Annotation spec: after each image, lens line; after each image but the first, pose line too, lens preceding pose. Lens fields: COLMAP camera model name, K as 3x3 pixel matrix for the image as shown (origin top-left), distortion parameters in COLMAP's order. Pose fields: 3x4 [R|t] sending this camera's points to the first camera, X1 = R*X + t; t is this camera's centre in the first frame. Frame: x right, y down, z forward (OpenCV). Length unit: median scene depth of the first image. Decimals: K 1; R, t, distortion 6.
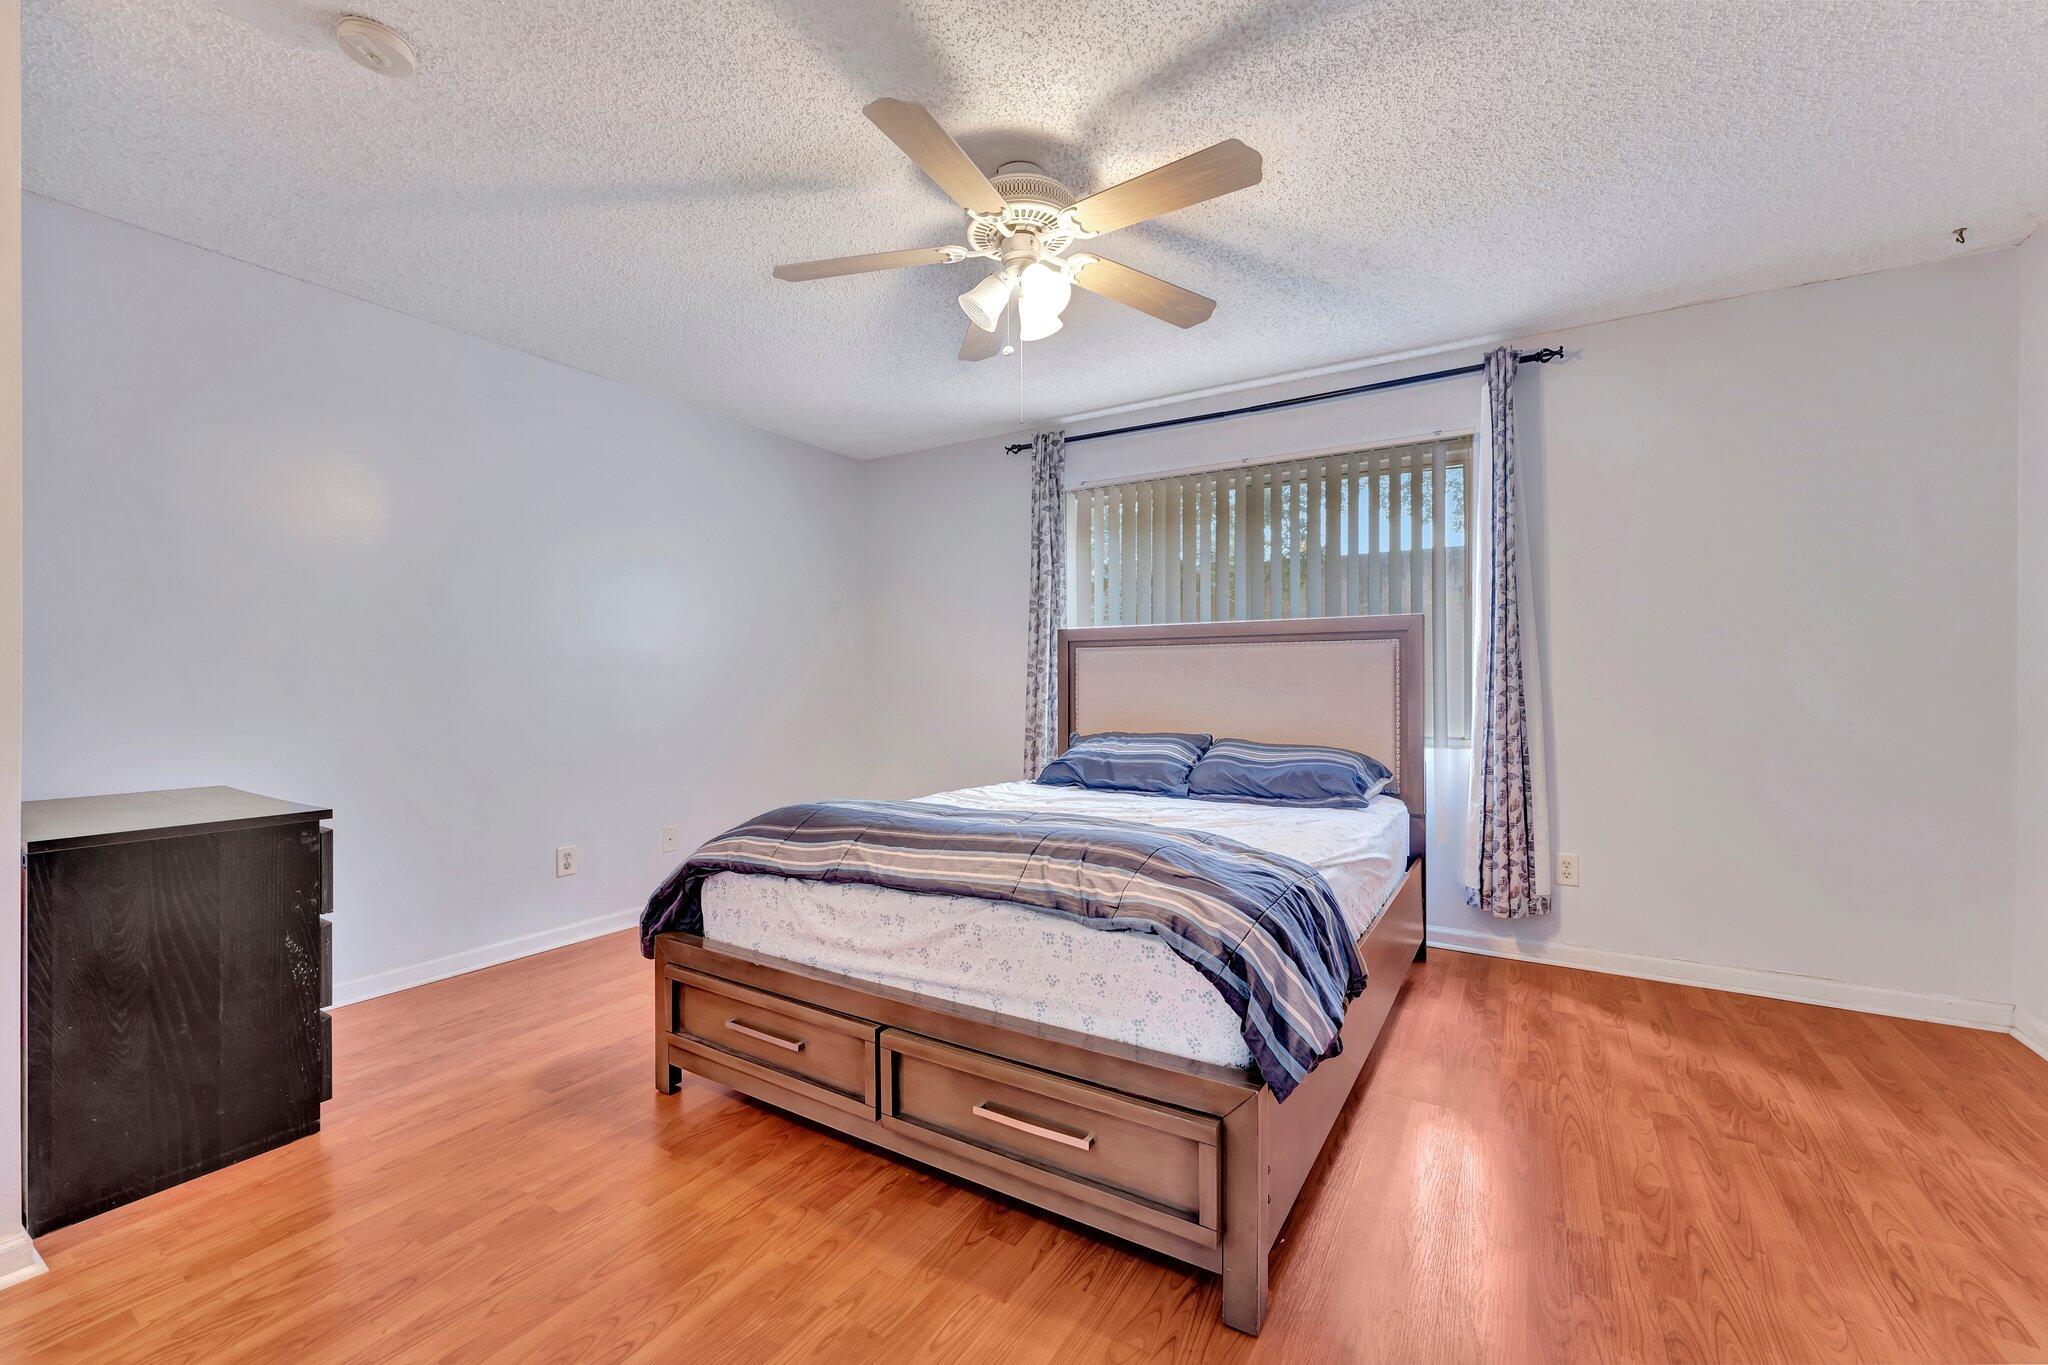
lens RADIAL K [[841.5, 0, 1024.0], [0, 841.5, 682.5], [0, 0, 1]] dist [-0.010595, -0.000222]
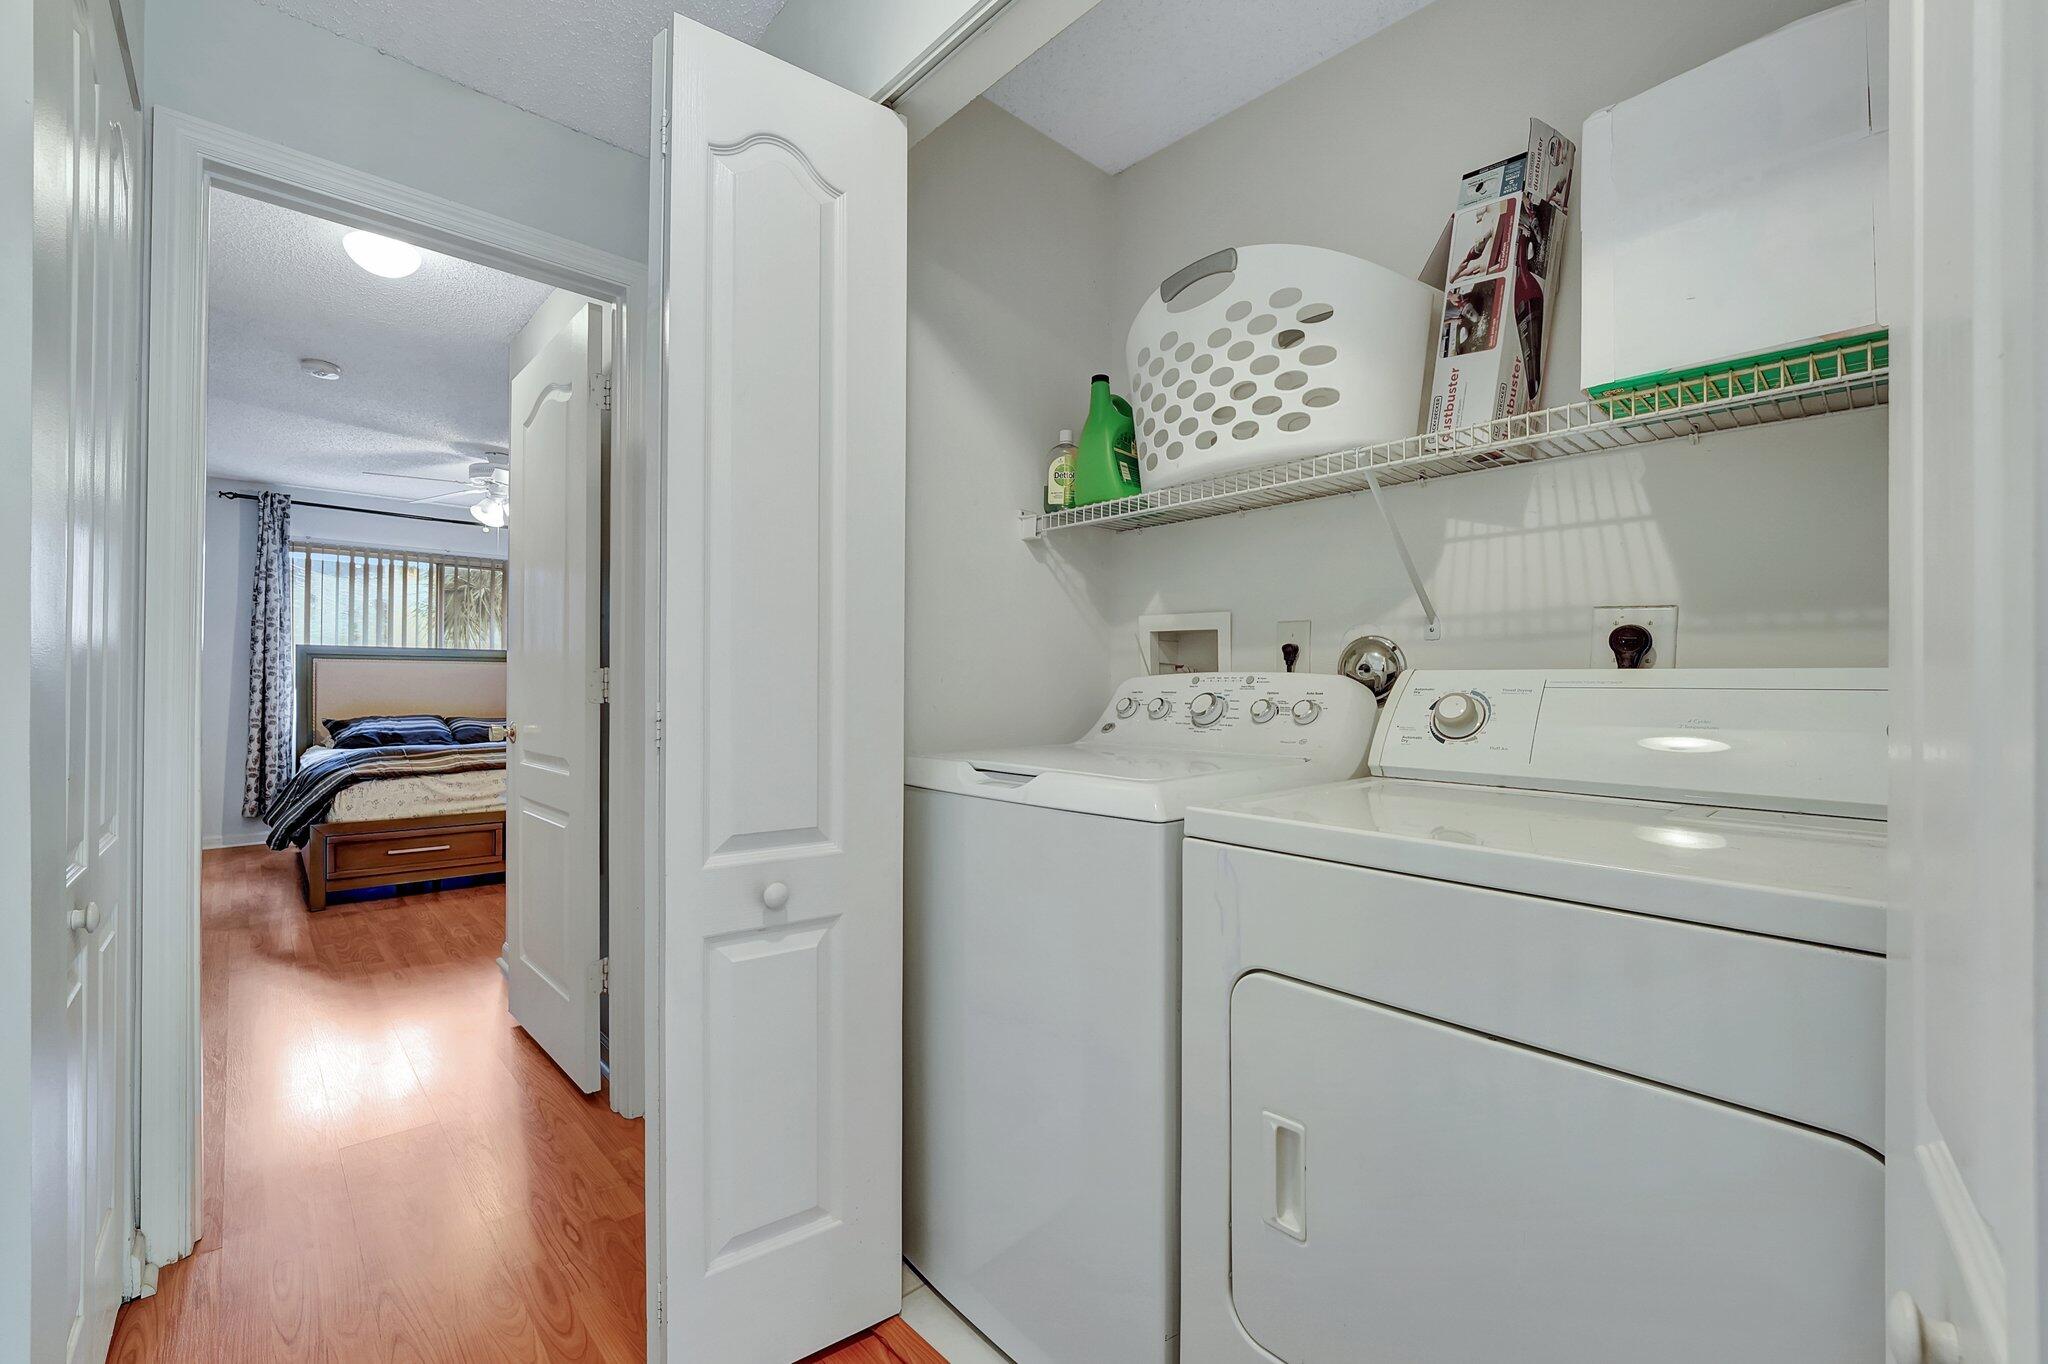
lens RADIAL K [[841.5, 0, 1024.0], [0, 841.5, 682.0], [0, 0, 1]] dist [-0.010595, -0.000222]
pose [[0.275276, 0.011343, 0.961298, -1.696881], [-0.005012, 0.999934, -0.010364, 0.011273], [-0.961352, -0.001965, 0.275315, -0.919049]]
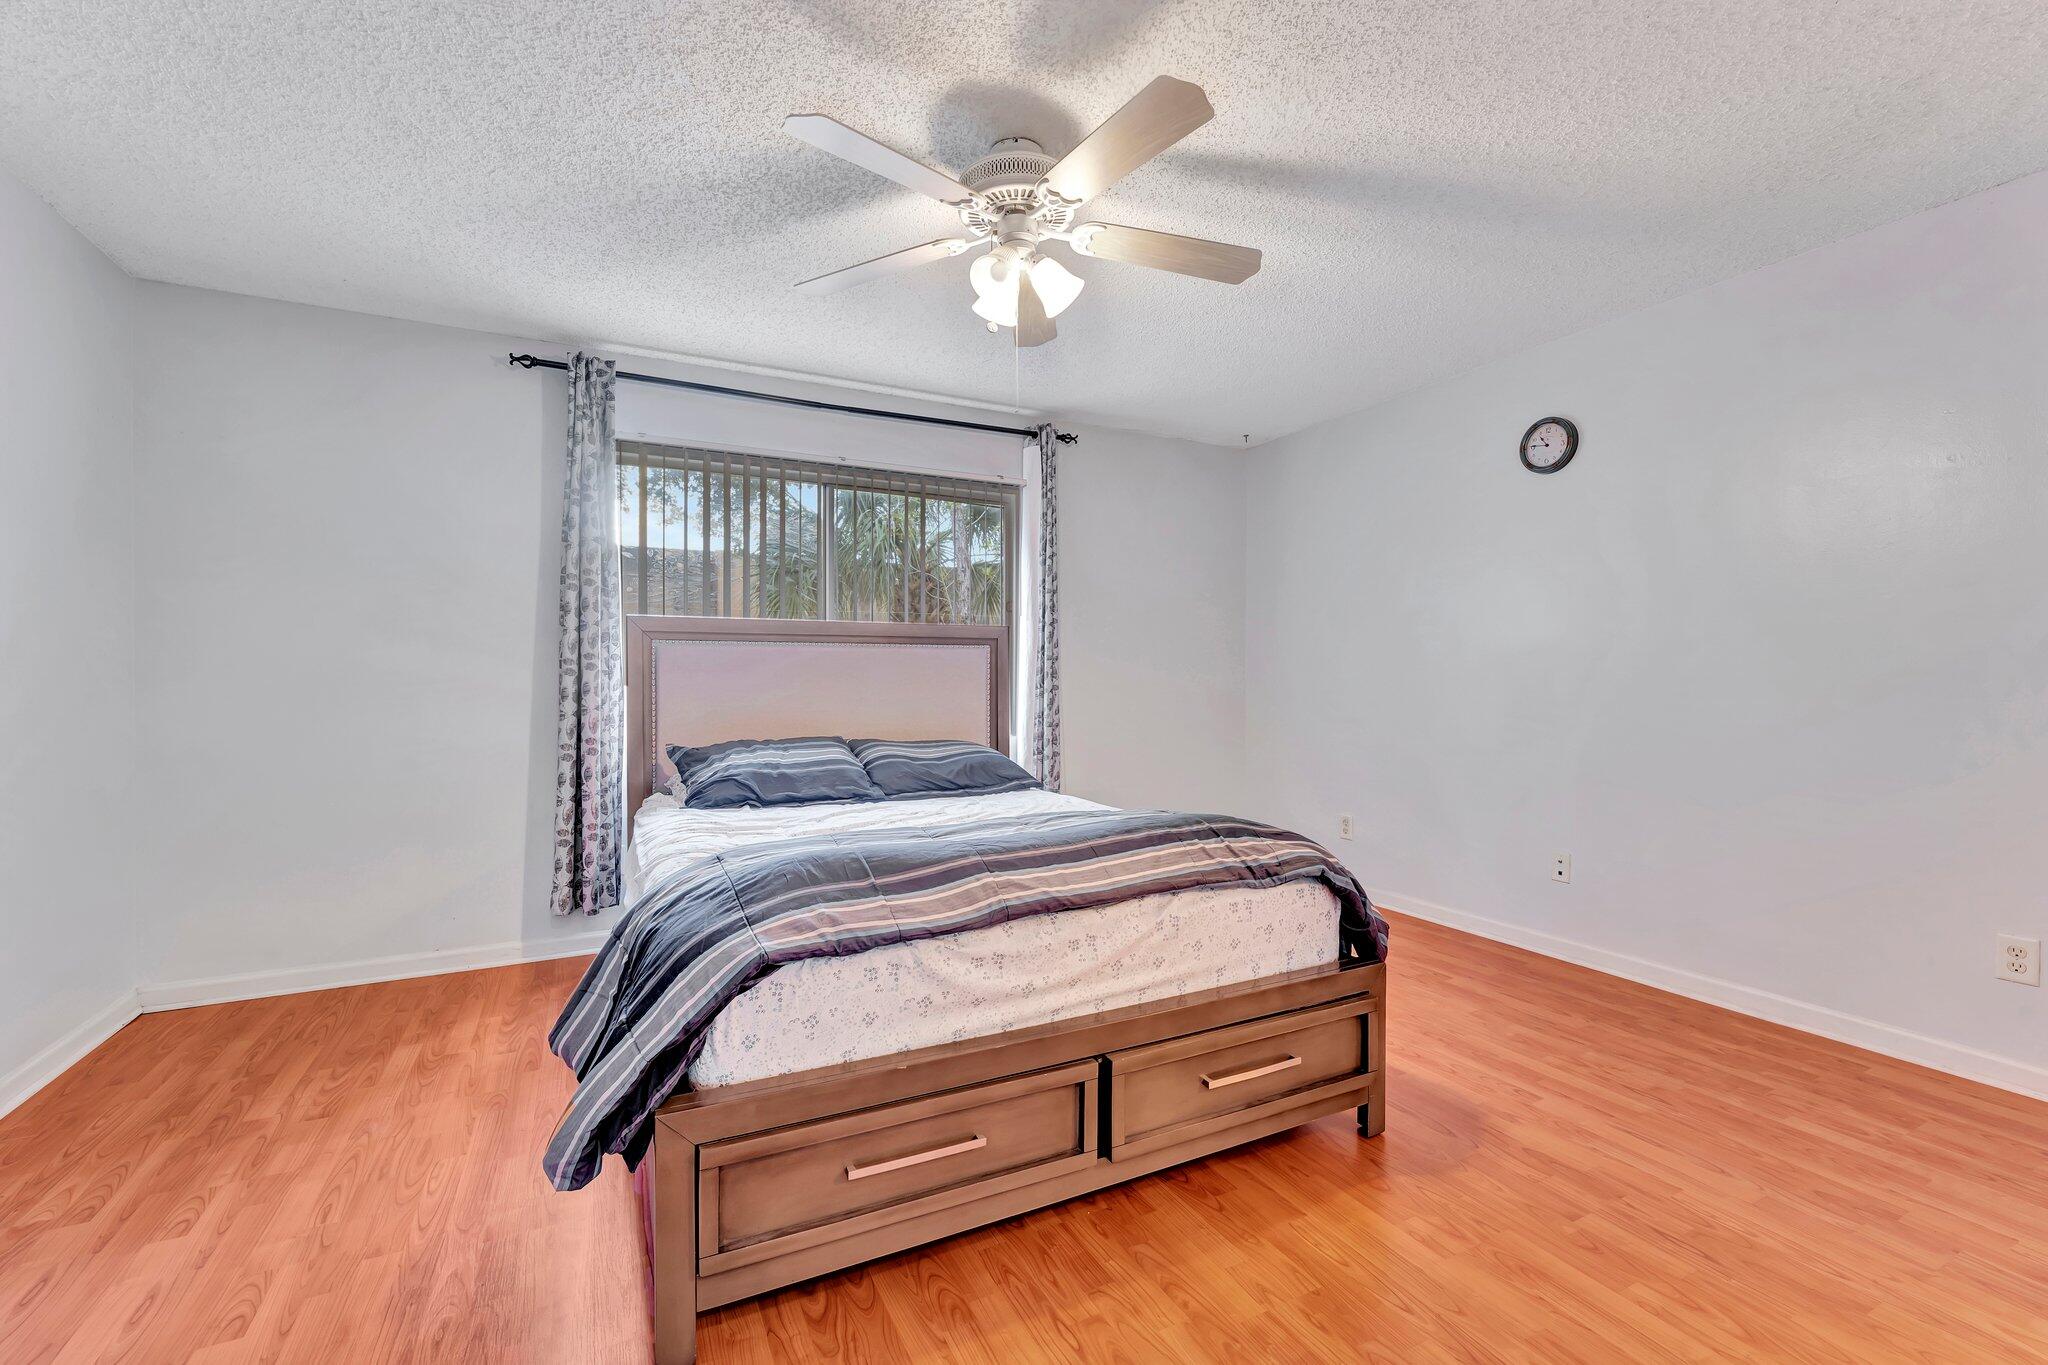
lens RADIAL K [[856.4, 0, 1055.6], [0, 856.4, 678.4], [0, 0, 1]] dist [-0.002527, -0.000295]
pose [[0.512214, 0.002850, 0.858853, -0.800315], [-0.000374, 0.999995, -0.003096, -0.002773], [-0.858858, 0.001264, 0.512212, 0.446661]]
